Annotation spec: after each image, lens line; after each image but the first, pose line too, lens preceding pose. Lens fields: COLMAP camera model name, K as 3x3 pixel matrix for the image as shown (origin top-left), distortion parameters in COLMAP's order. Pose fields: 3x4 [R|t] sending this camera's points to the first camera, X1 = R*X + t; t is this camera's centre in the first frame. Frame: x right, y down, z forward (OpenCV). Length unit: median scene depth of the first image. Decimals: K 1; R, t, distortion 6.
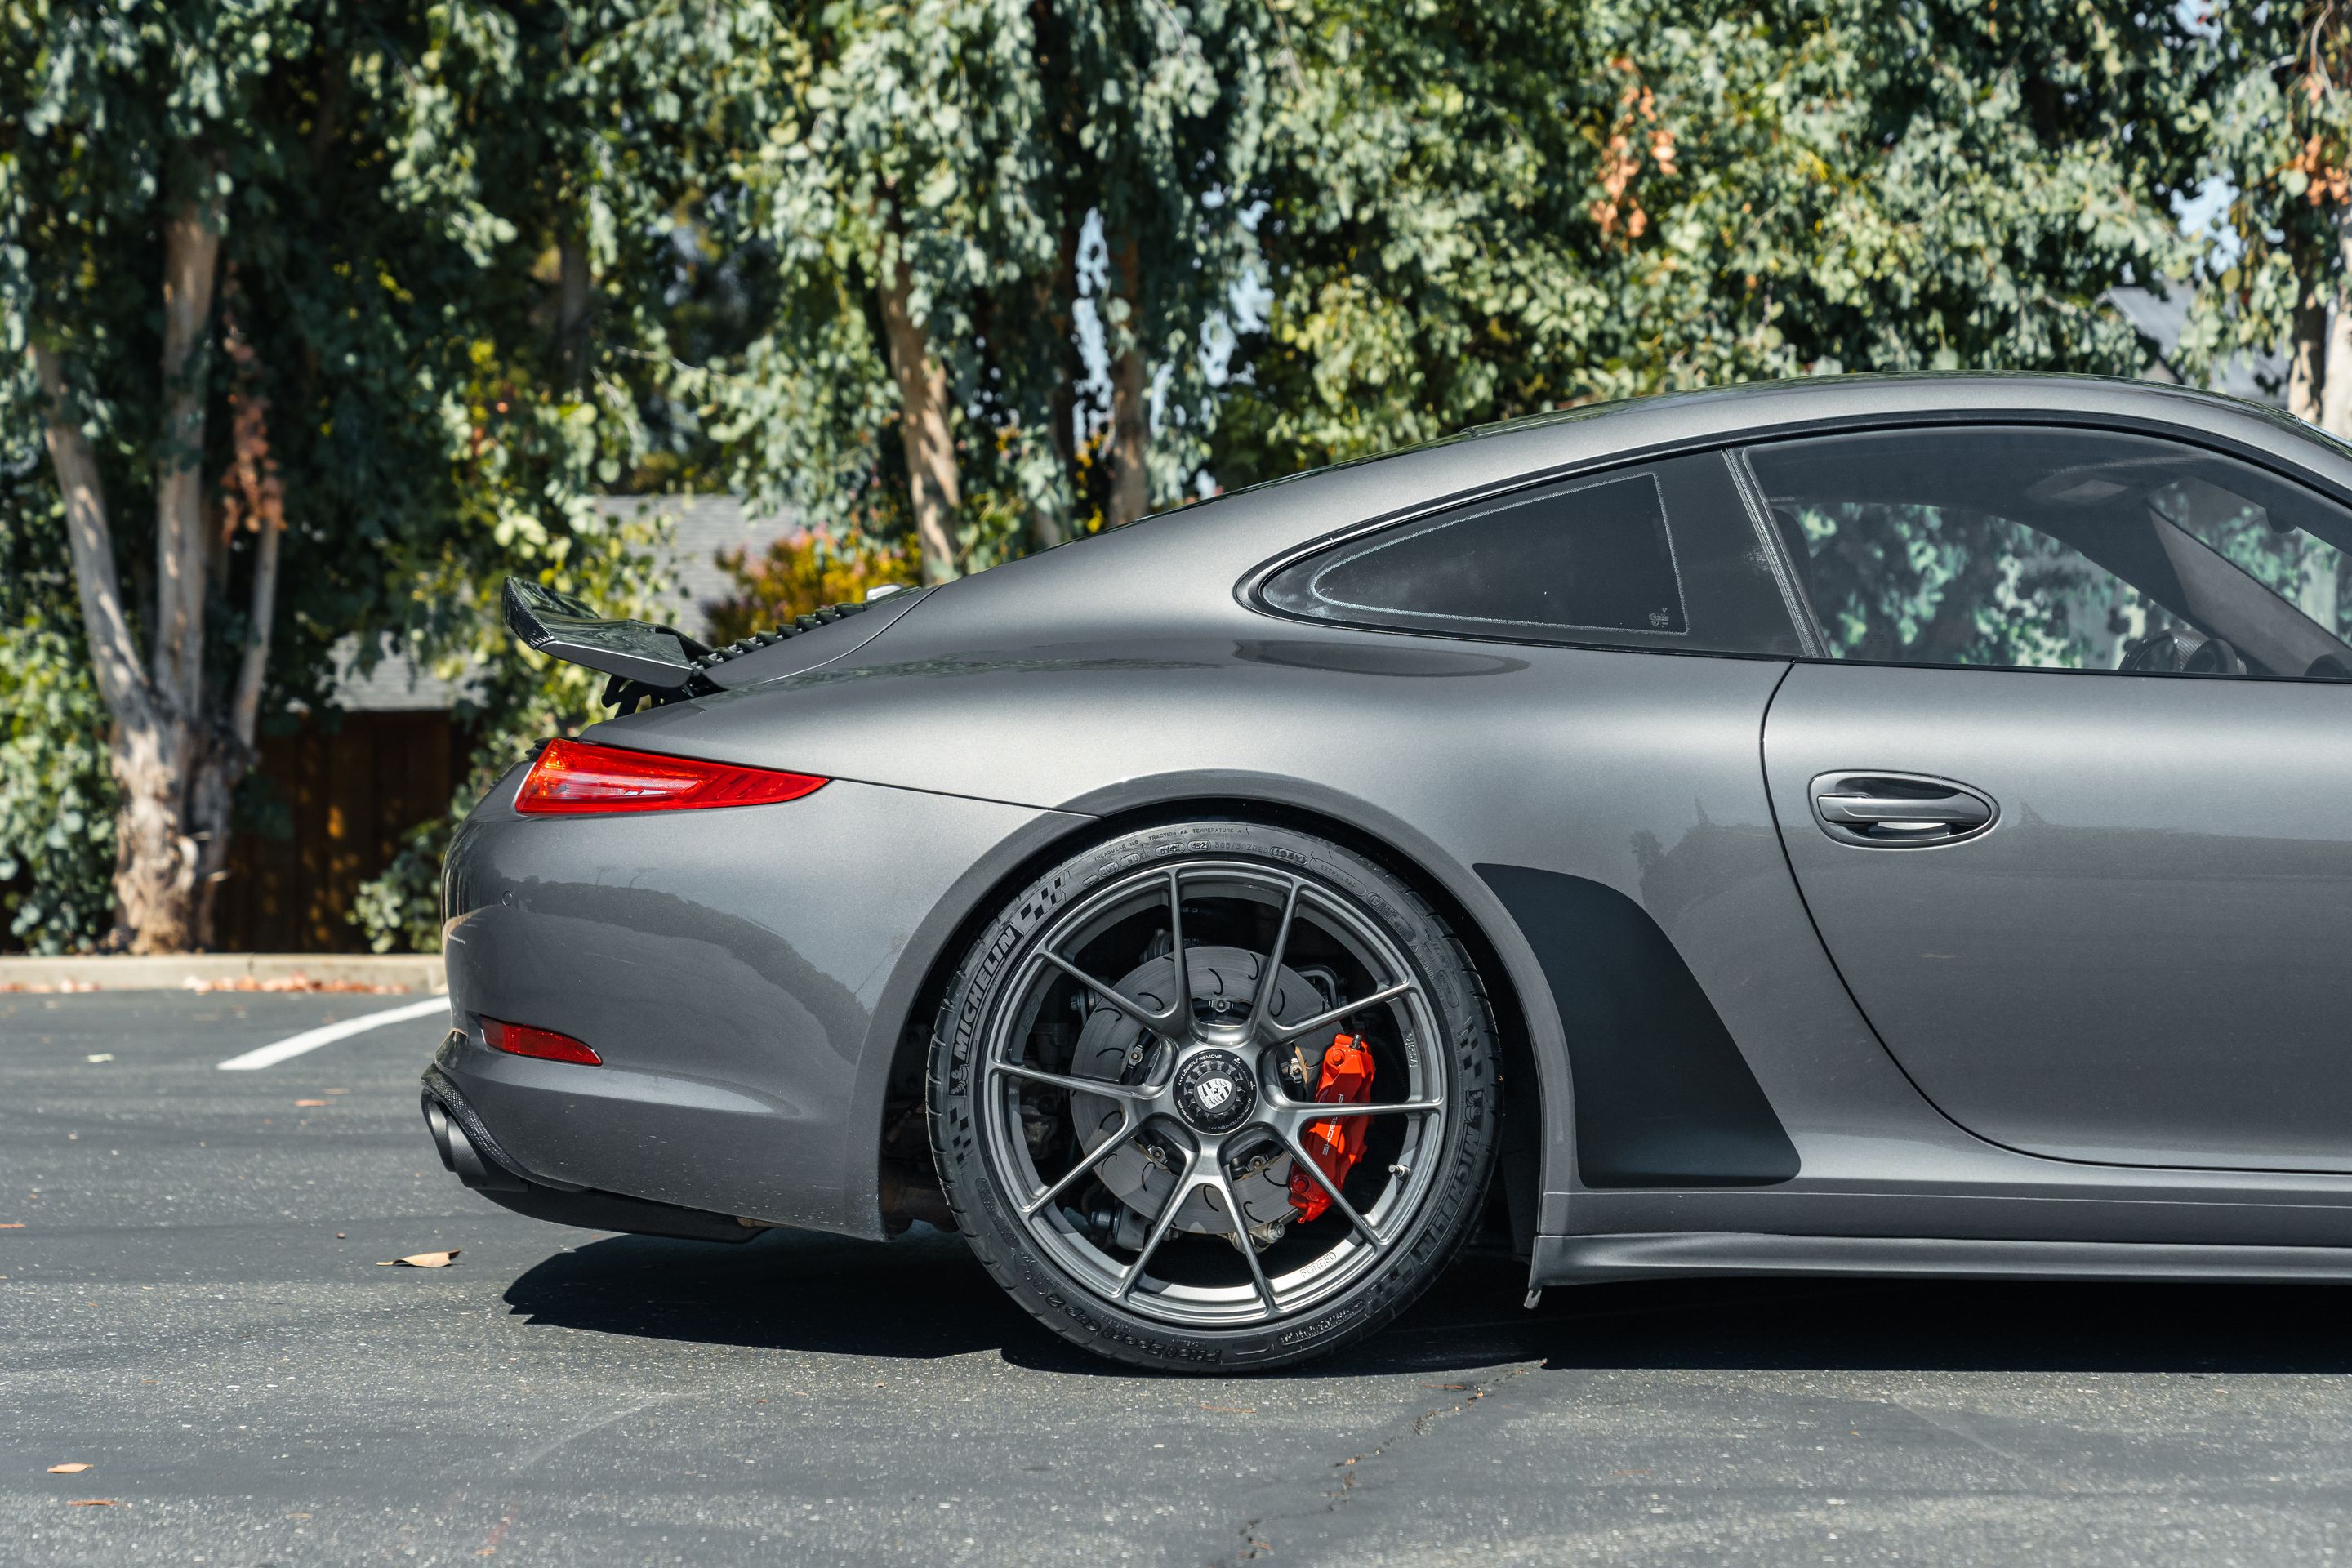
lens RADIAL K [[5363.8, 0, 1158.4], [0, 5363.8, 862.2], [0, 0, 1]] dist [0.009097, 0.000000]
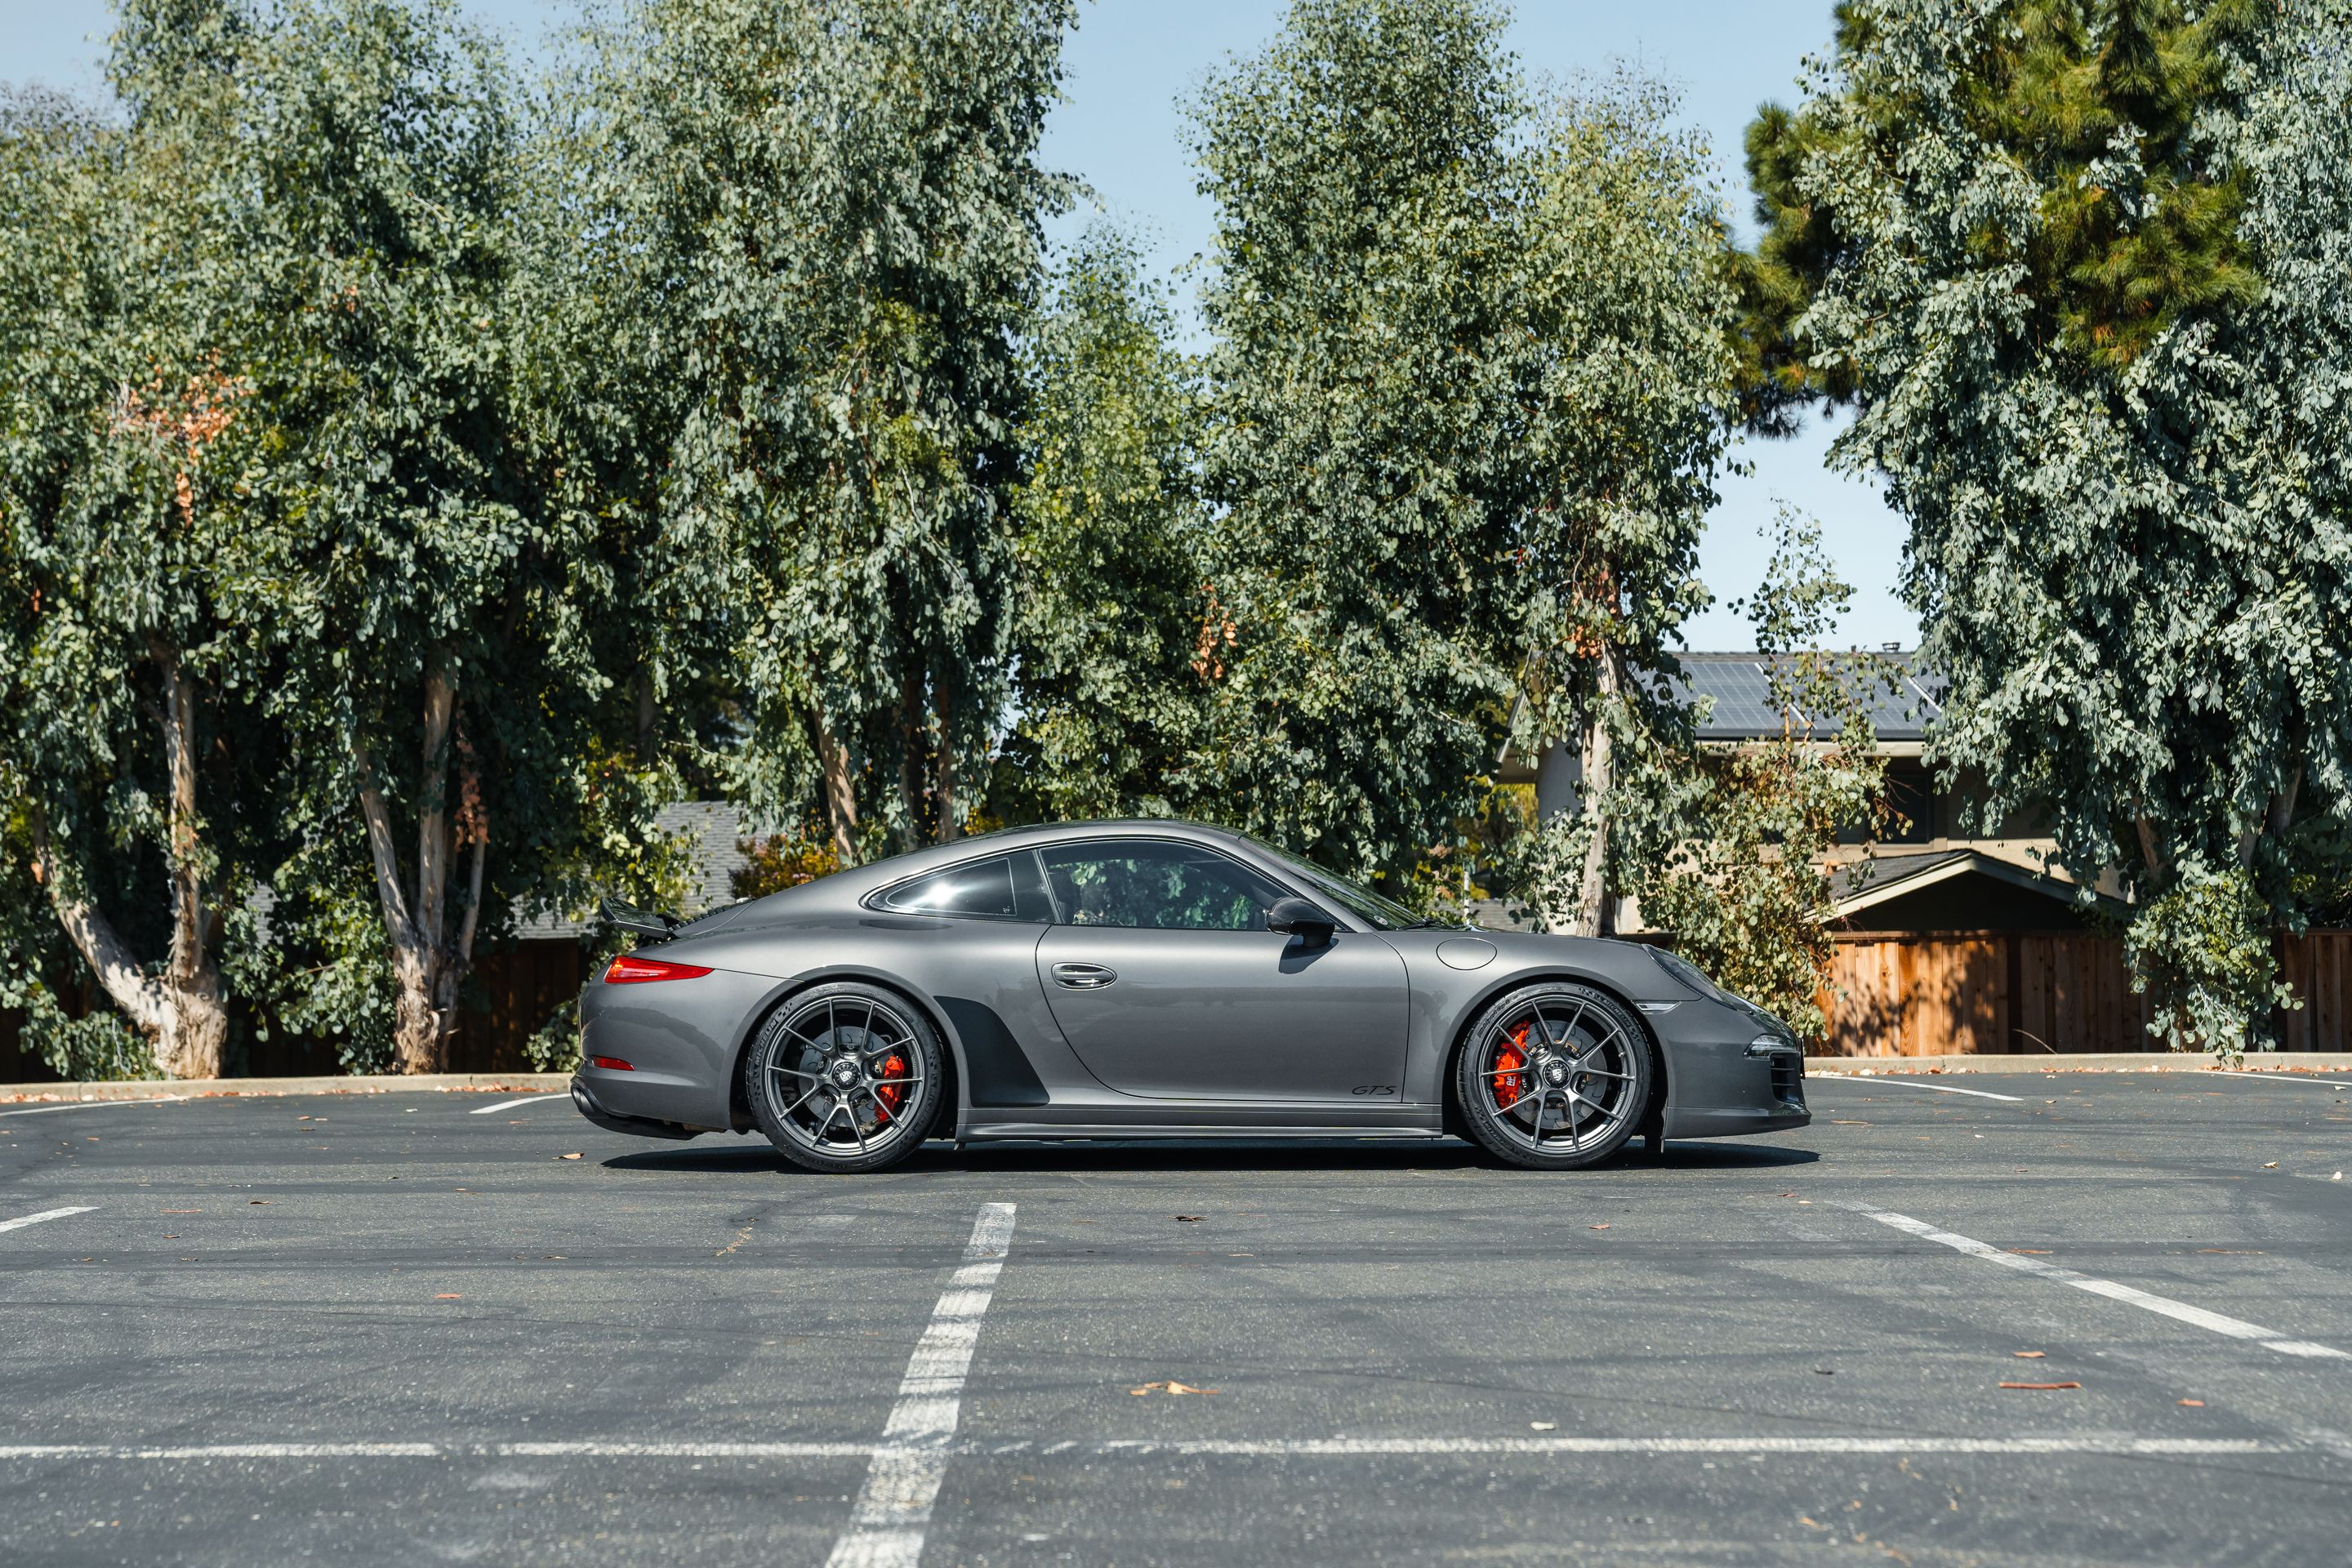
lens RADIAL K [[4099.5, 0, 1191.5], [0, 4099.5, 739.2], [0, 0, 1]] dist [0.037030, 0.000000]
pose [[0.999791, -0.008970, 0.018367, 0.054671], [0.010301, 0.997225, -0.073729, 0.009261], [-0.017655, 0.073902, 0.997109, -0.424468]]
